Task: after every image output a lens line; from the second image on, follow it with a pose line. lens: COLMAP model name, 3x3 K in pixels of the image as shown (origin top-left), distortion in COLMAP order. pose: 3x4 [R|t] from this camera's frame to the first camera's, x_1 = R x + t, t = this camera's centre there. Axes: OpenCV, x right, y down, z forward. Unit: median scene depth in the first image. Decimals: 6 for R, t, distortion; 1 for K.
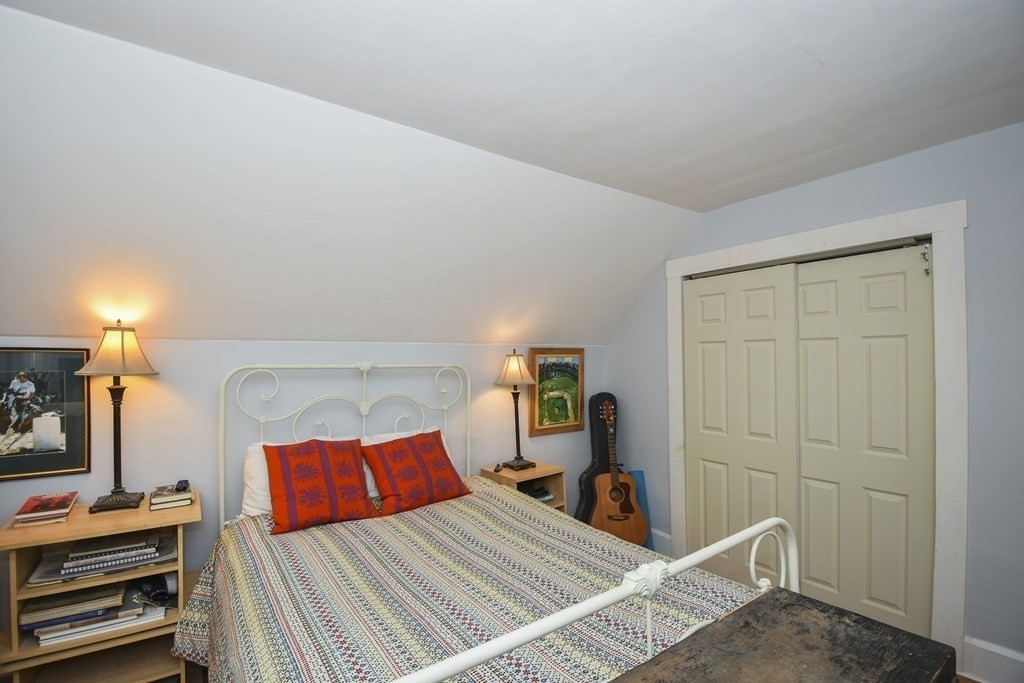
lens RADIAL K [[451.2, 0, 509.8], [0, 451.2, 340.6], [0, 0, 1]] dist [0.012552, -0.021273]
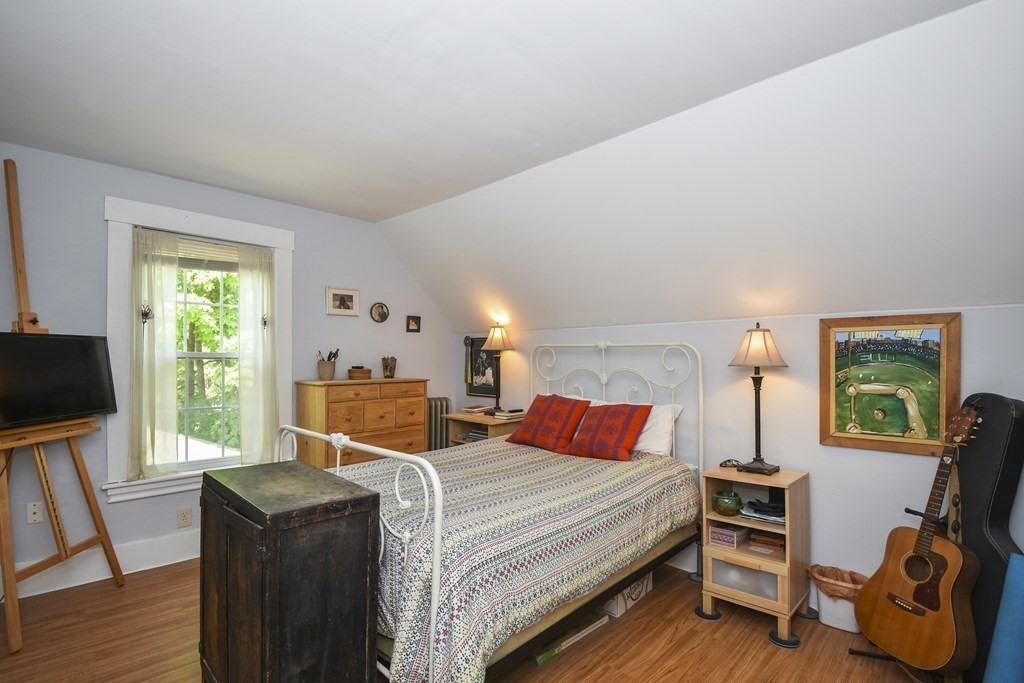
lens RADIAL K [[469.0, 0, 506.1], [0, 469.0, 344.8], [0, 0, 1]] dist [0.005132, -0.021872]
pose [[0.180001, -0.020519, -0.983452, 0.672984], [0.035870, 0.999254, -0.014283, 0.048603], [0.983012, -0.032705, 0.180602, 0.377322]]
